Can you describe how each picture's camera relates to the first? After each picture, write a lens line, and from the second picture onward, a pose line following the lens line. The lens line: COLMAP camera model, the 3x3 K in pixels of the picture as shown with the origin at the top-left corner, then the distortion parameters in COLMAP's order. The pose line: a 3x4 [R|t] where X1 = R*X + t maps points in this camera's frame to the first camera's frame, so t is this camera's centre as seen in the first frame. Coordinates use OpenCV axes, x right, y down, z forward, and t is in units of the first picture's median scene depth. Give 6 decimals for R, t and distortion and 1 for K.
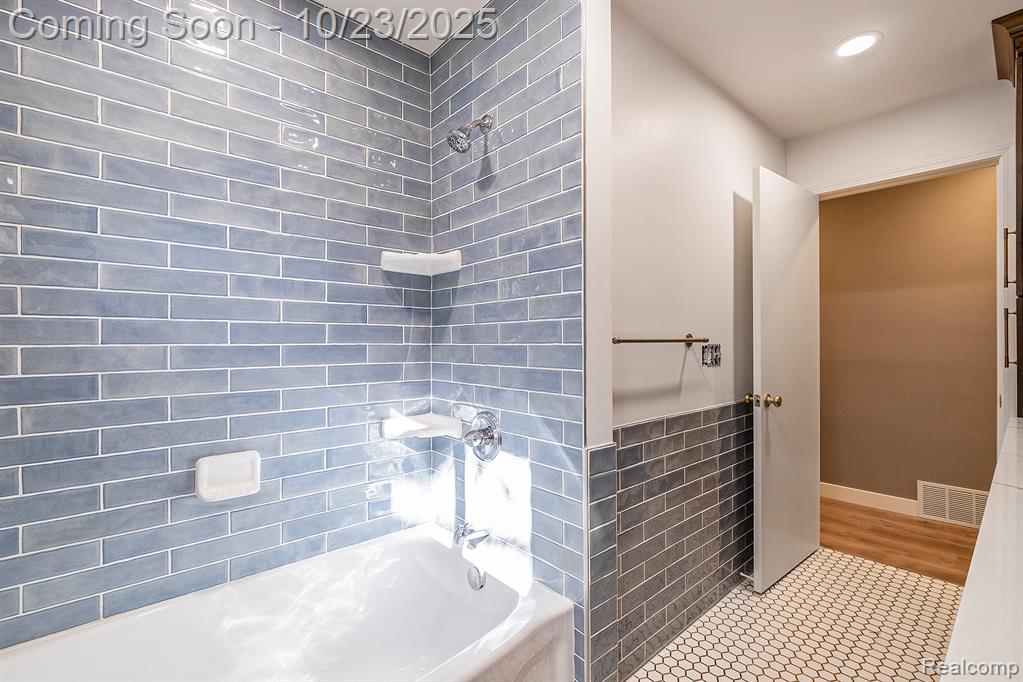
lens RADIAL K [[449.6, 0, 510.9], [0, 449.6, 354.5], [0, 0, 1]] dist [0.001514, -0.000209]
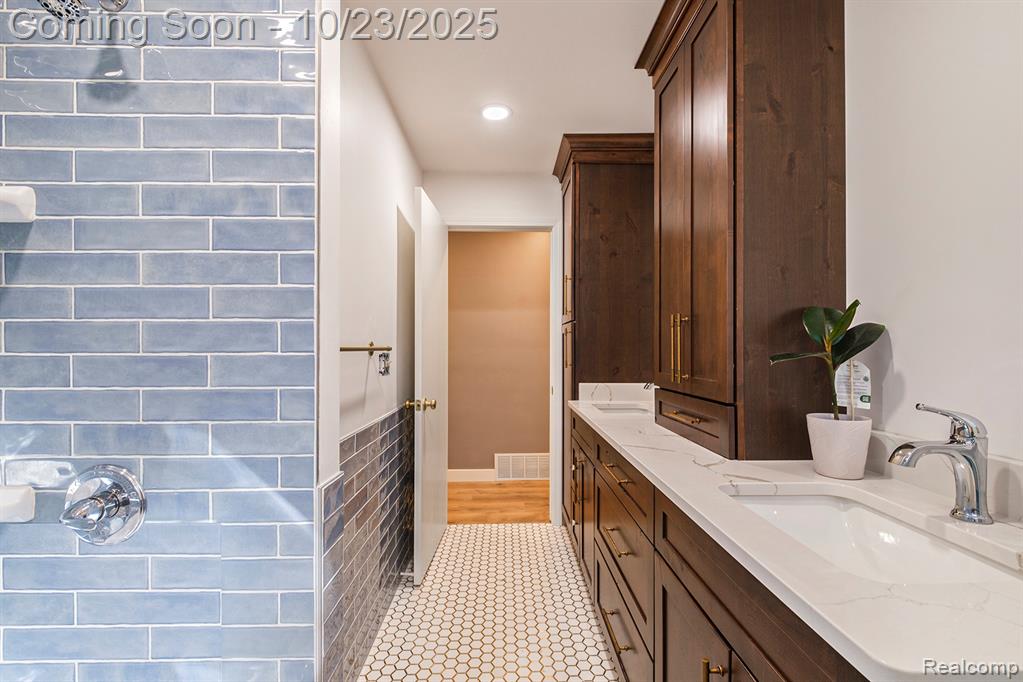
lens RADIAL K [[449.6, 0, 510.9], [0, 449.6, 354.5], [0, 0, 1]] dist [0.001514, -0.000209]
pose [[0.642396, -0.005006, 0.766356, -0.158977], [0.017993, 0.999802, -0.008551, -0.006037], [-0.766161, 0.019282, 0.642359, 0.173910]]
